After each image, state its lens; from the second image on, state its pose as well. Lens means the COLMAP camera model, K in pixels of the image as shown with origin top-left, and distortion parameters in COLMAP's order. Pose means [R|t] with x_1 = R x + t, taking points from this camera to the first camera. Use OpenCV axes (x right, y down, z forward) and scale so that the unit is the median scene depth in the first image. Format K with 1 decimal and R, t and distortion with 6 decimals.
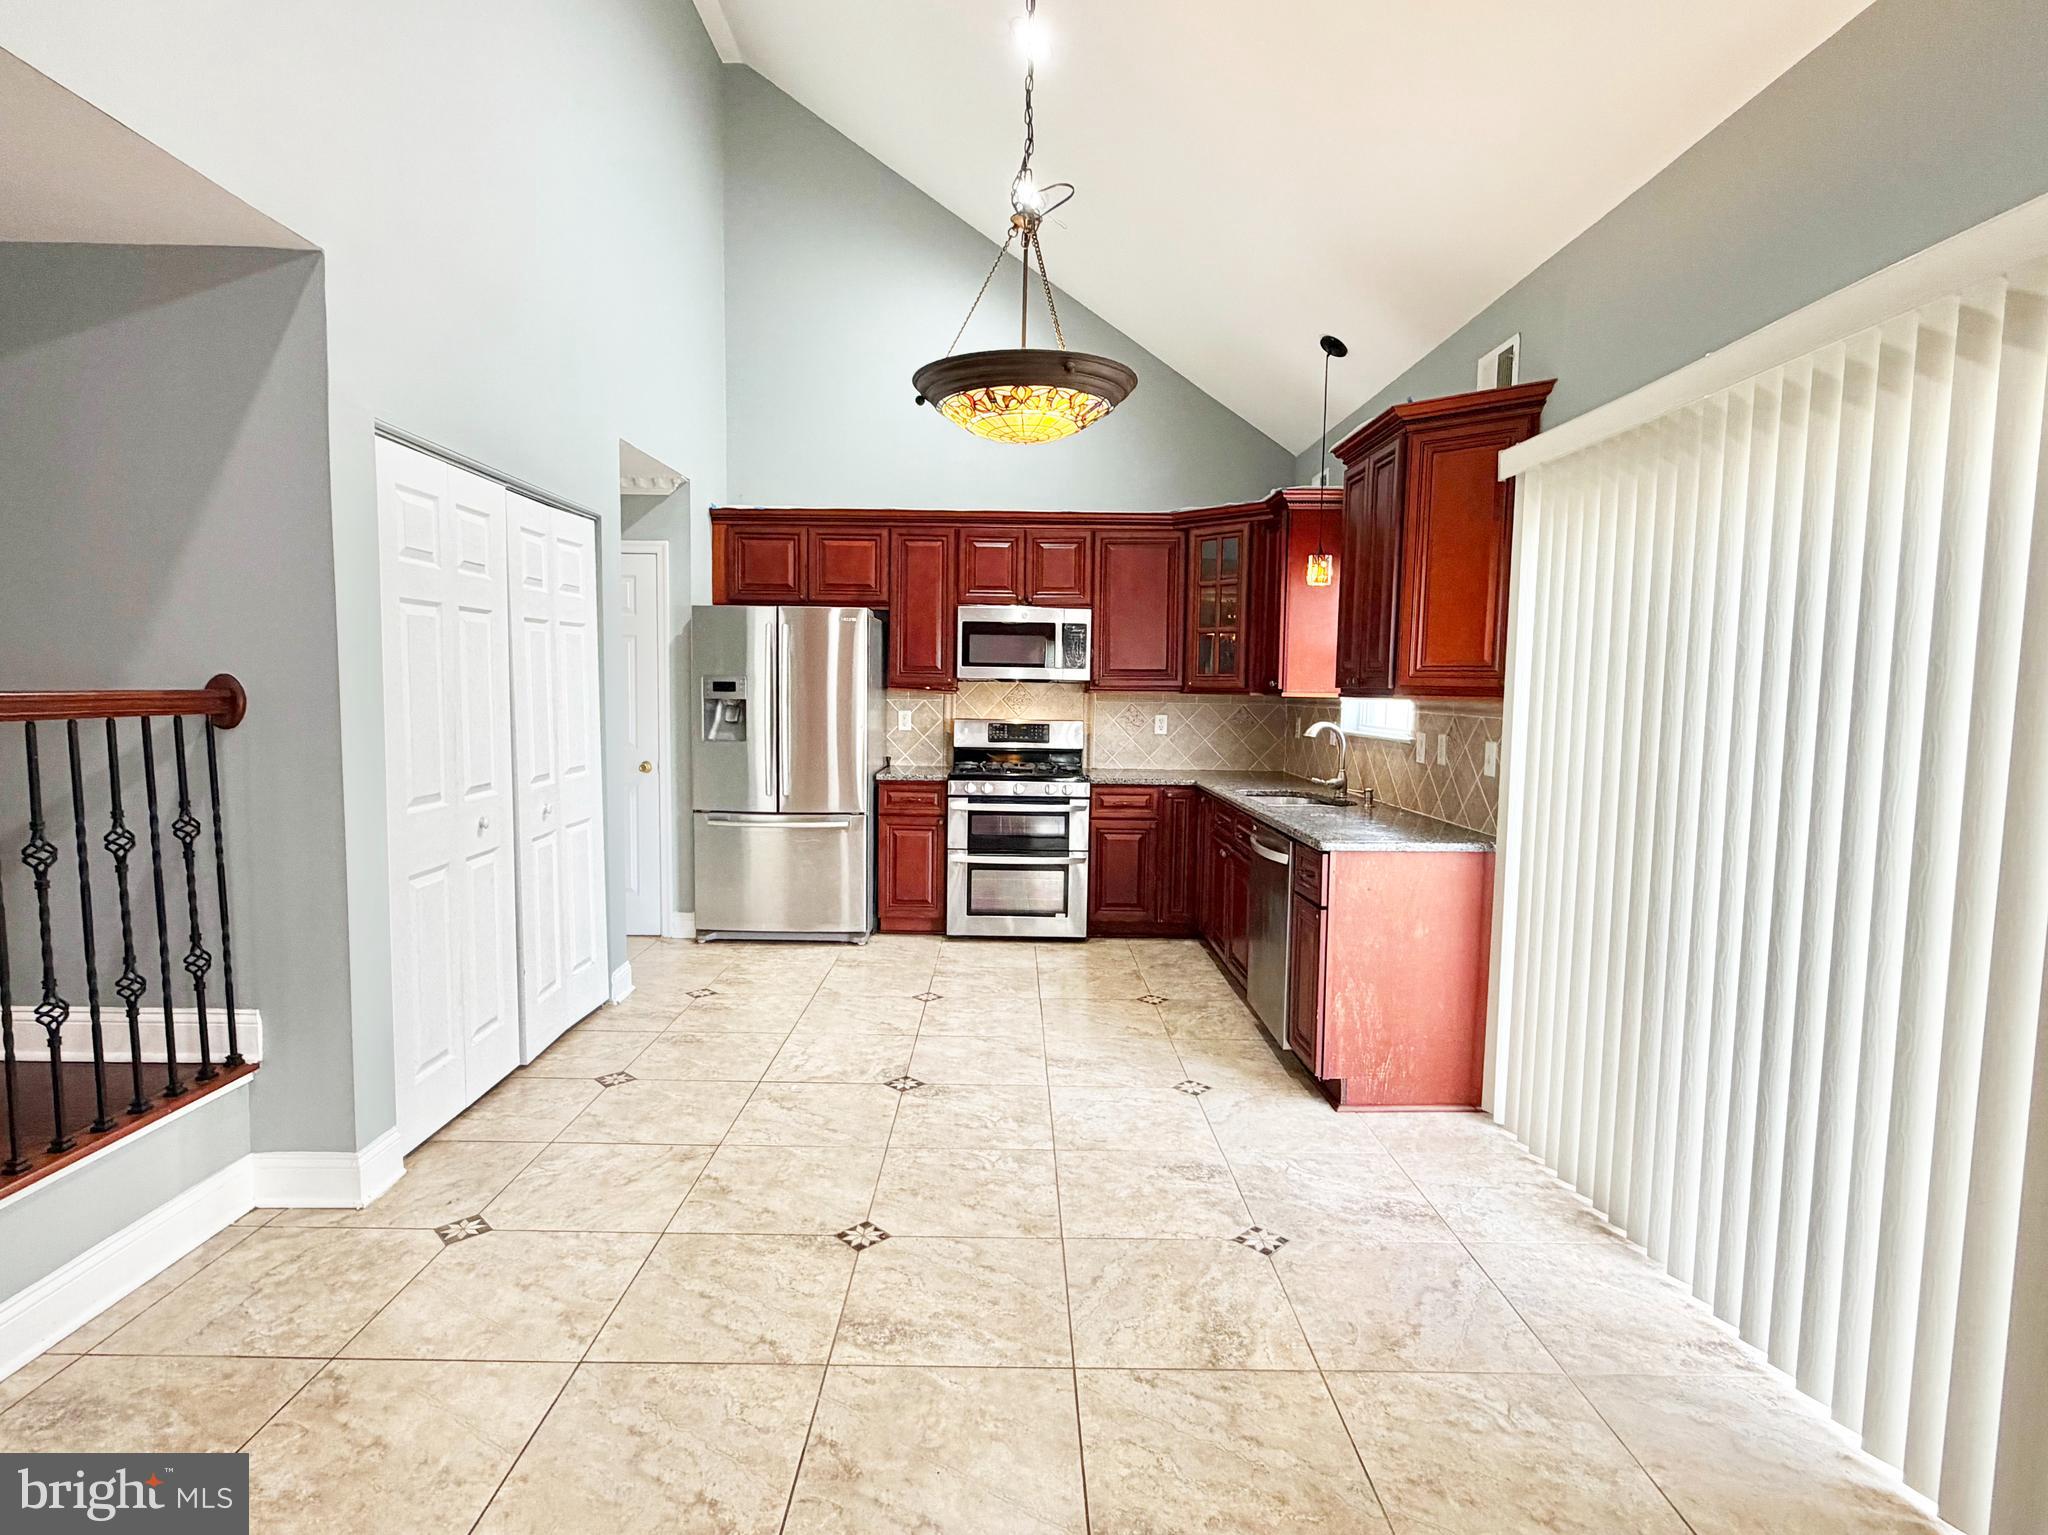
lens RADIAL K [[1017.4, 0, 1011.9], [0, 1017.4, 774.5], [0, 0, 1]] dist [-0.009262, -0.000226]
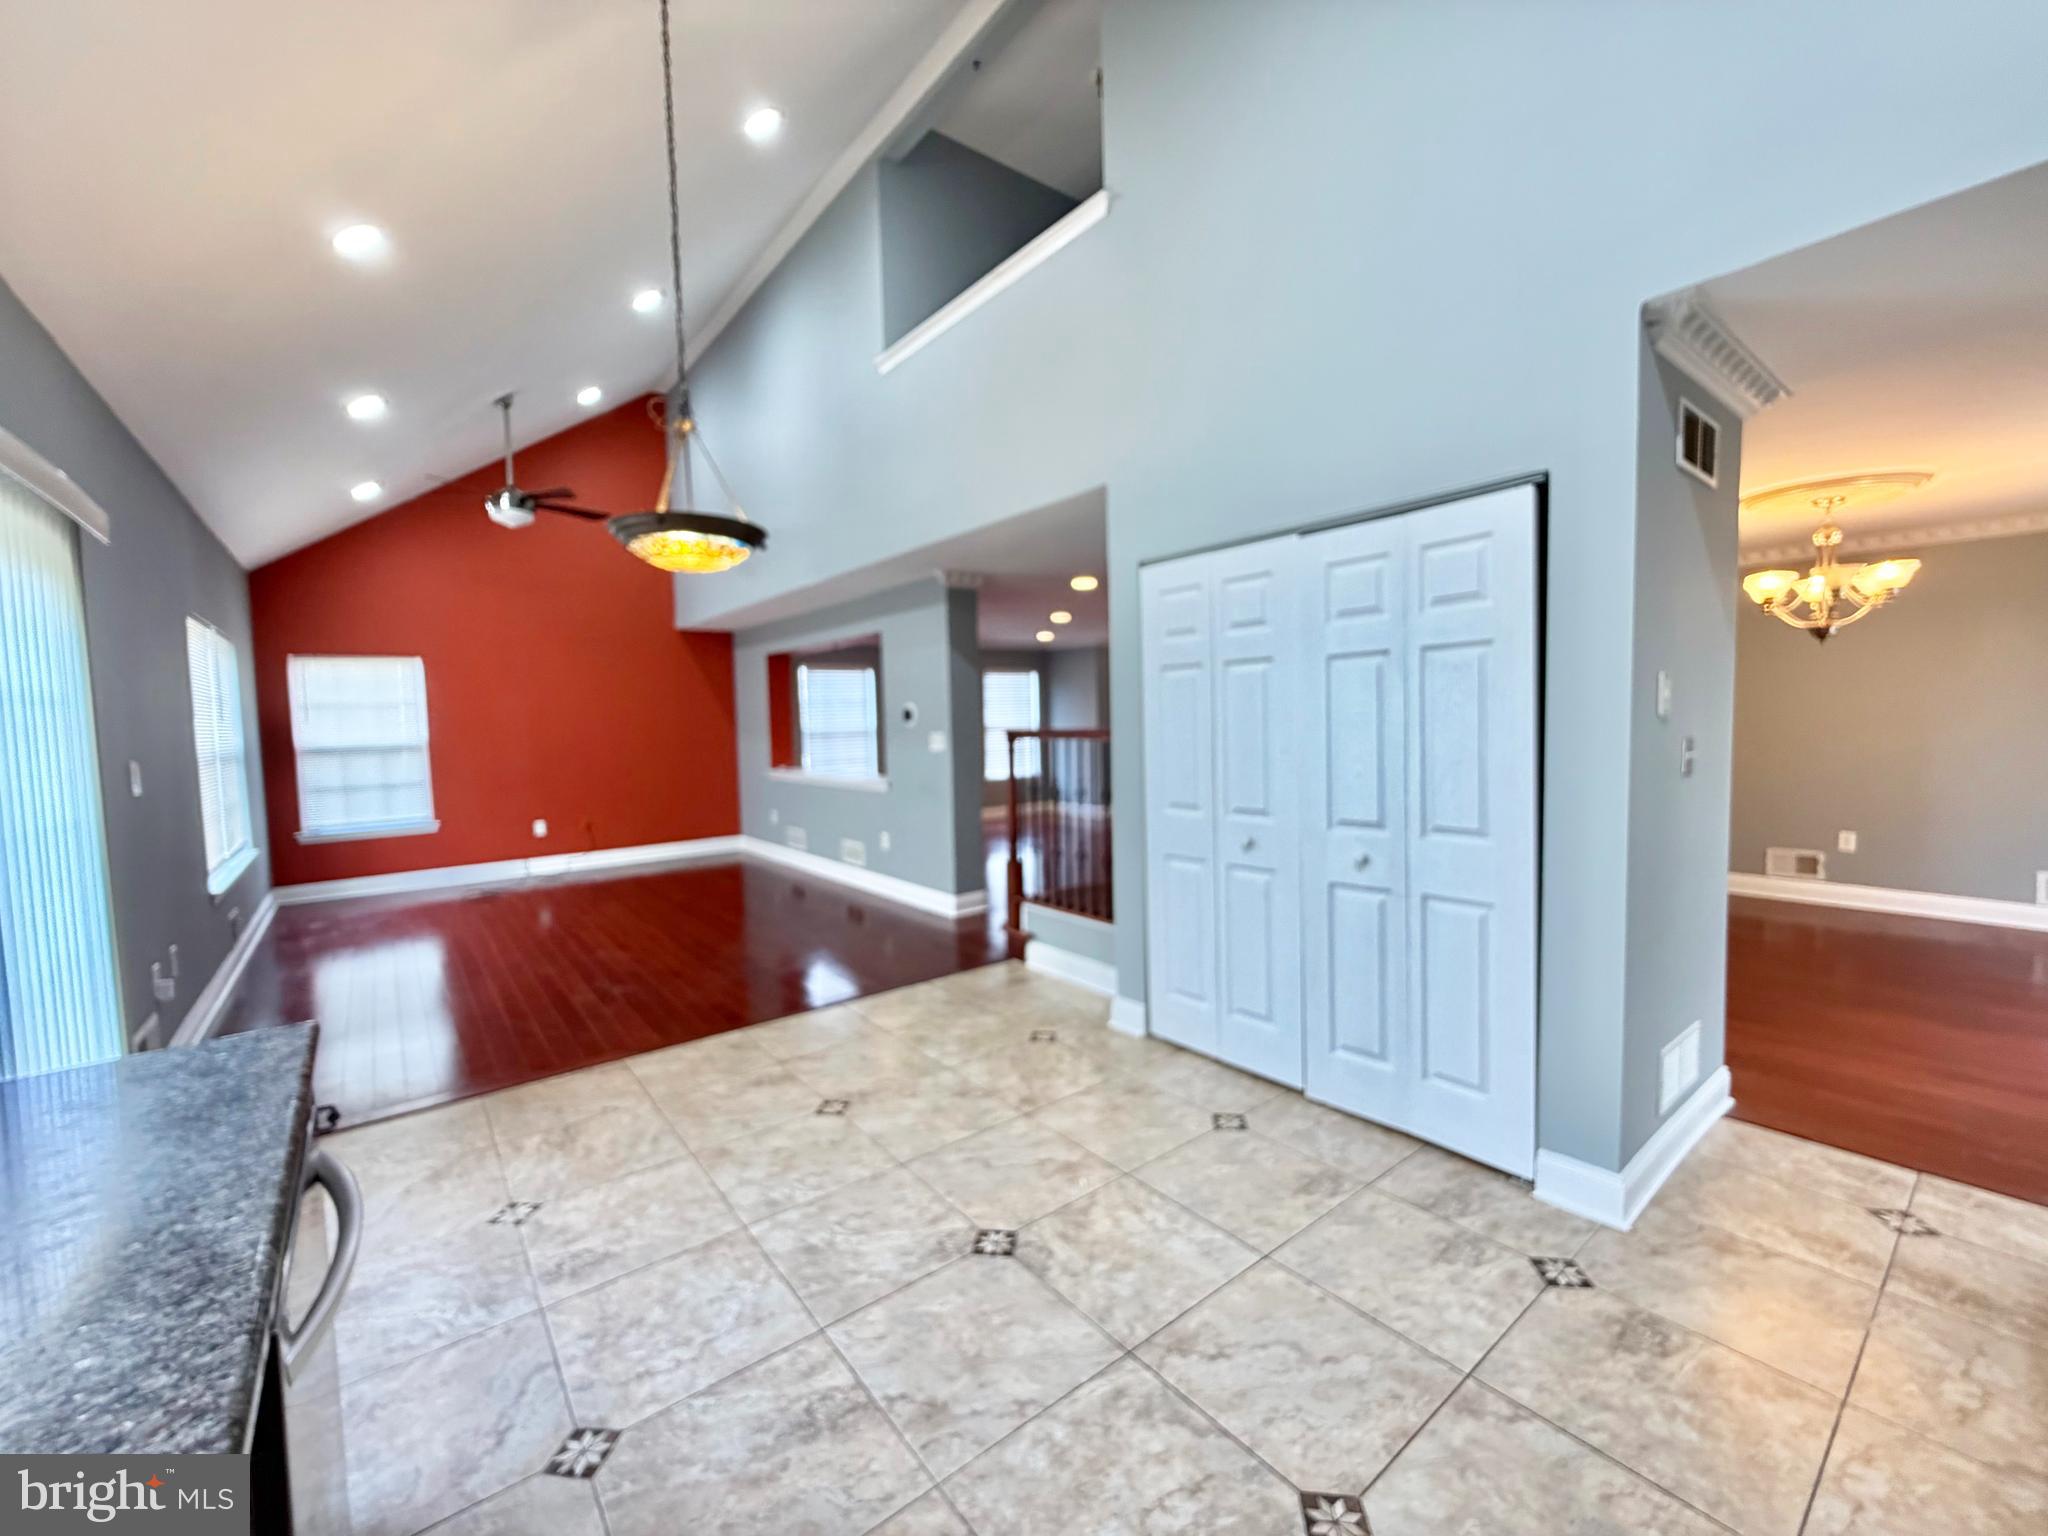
lens RADIAL K [[826.3, 0, 1016.5], [0, 826.3, 766.6], [0, 0, 1]] dist [0.001041, -0.000014]
pose [[-0.788487, 0.044773, -0.613419, 0.167104], [-0.039647, 0.991573, 0.123336, -0.089230], [0.613772, 0.121569, -0.780067, 0.964310]]
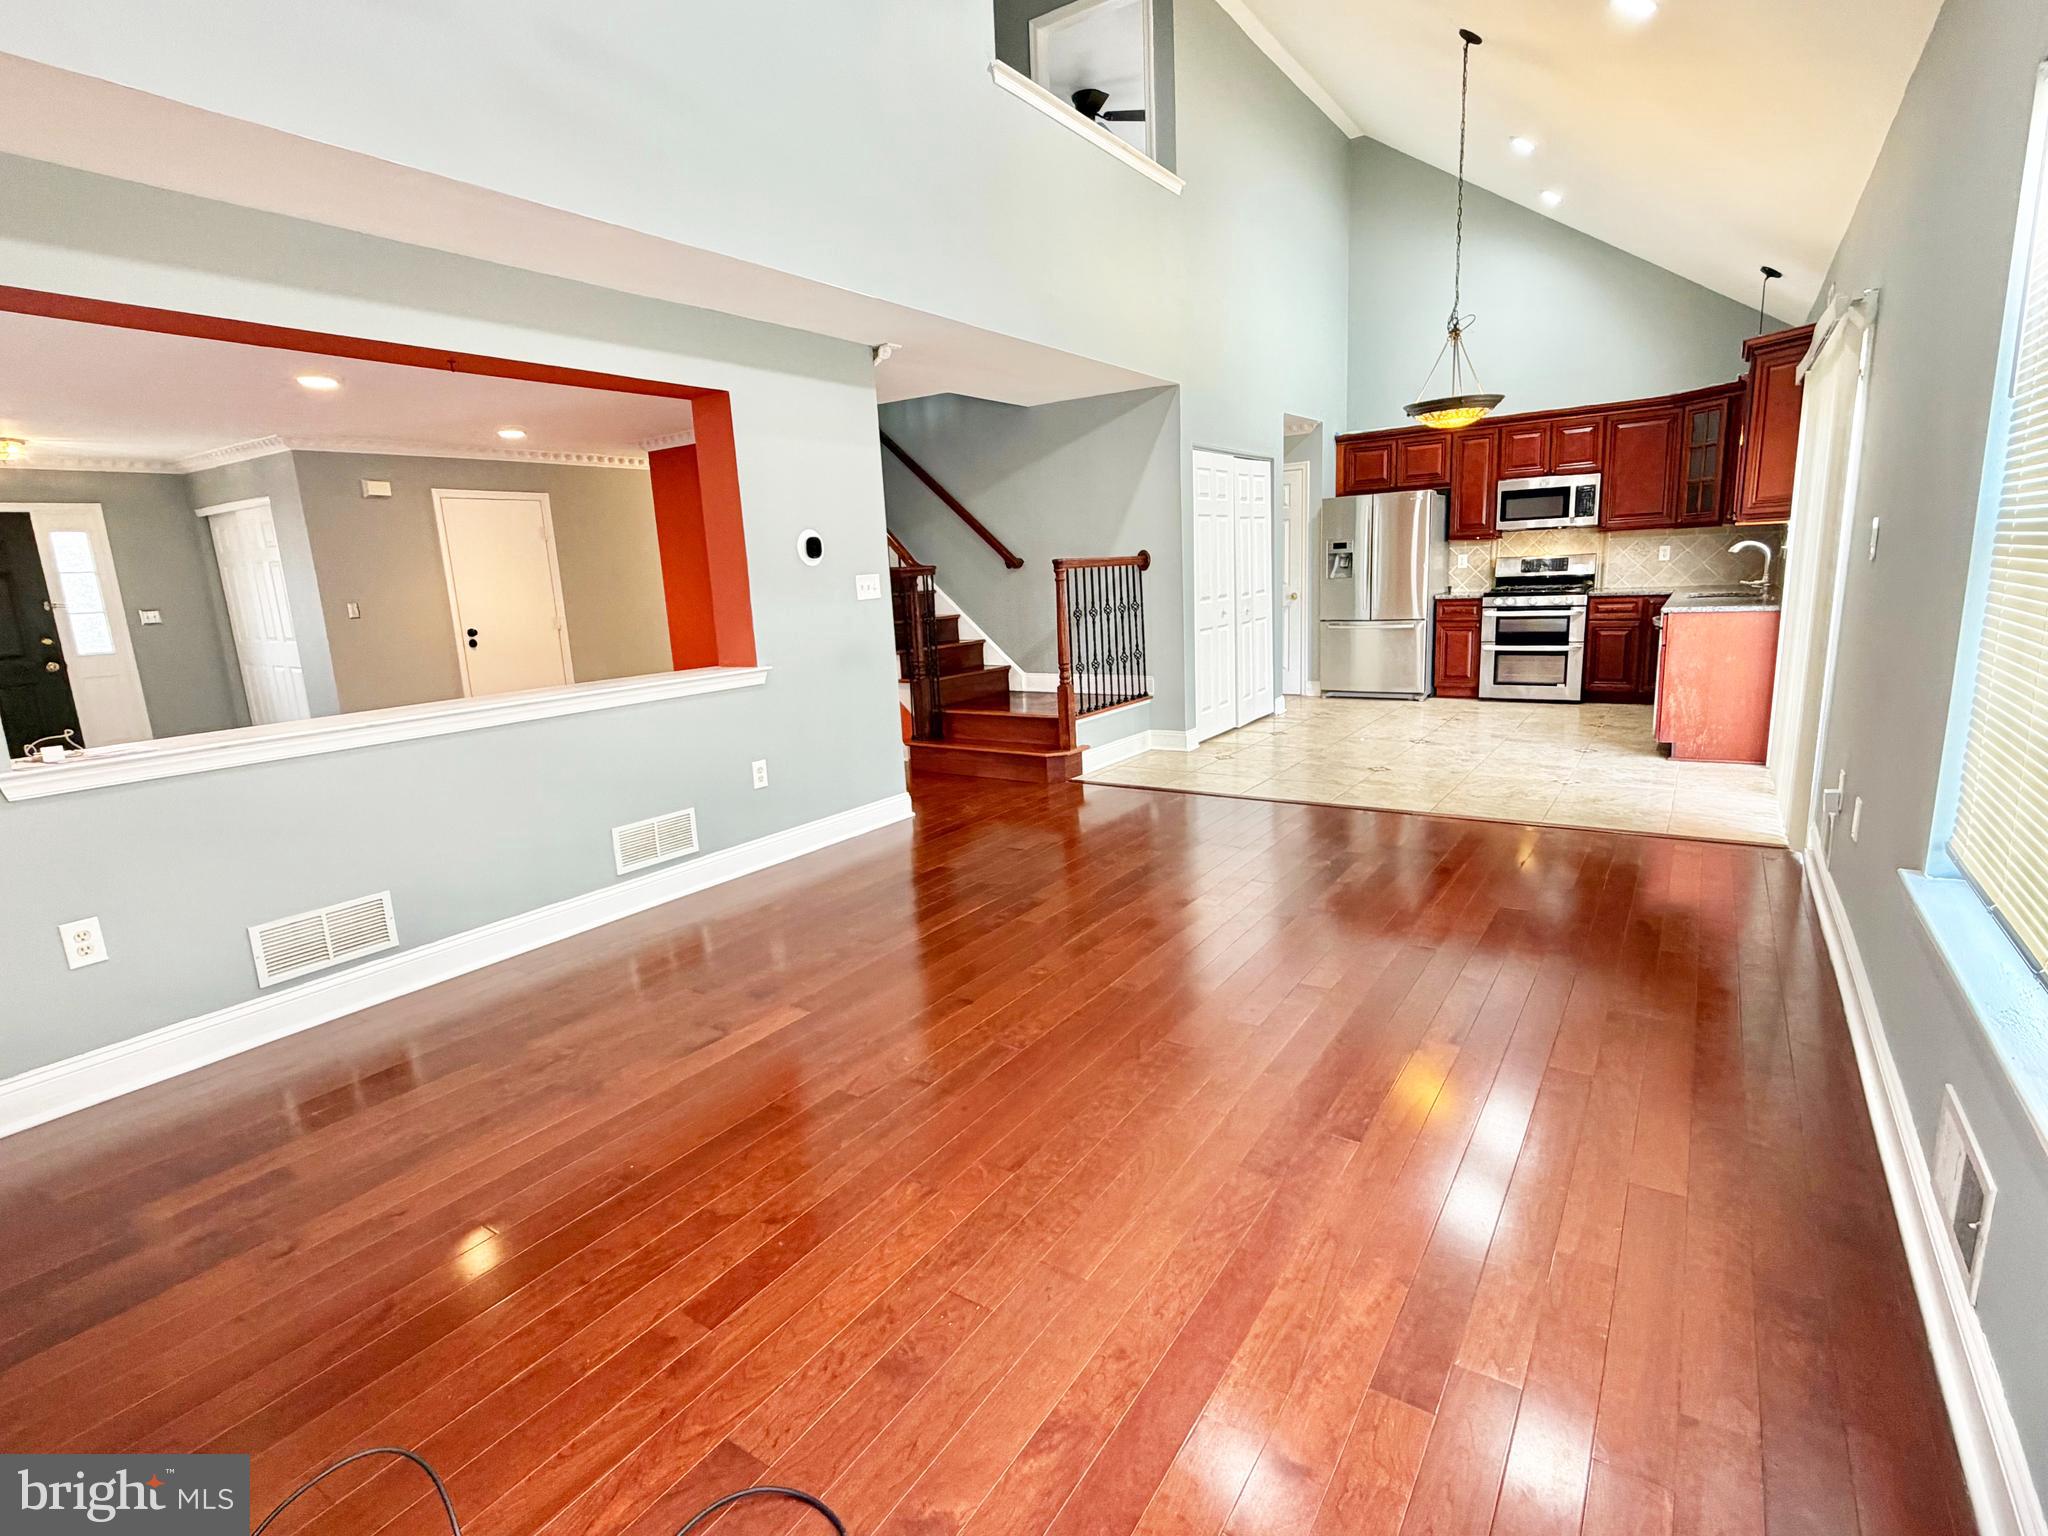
lens RADIAL K [[1017.4, 0, 1014.7], [0, 1017.4, 768.6], [0, 0, 1]] dist [-0.009262, -0.000226]
pose [[0.820045, 0.054815, -0.569667, 0.249523], [0.011917, 0.993551, 0.112758, 0.082668], [0.572174, -0.099255, 0.814104, -0.705153]]
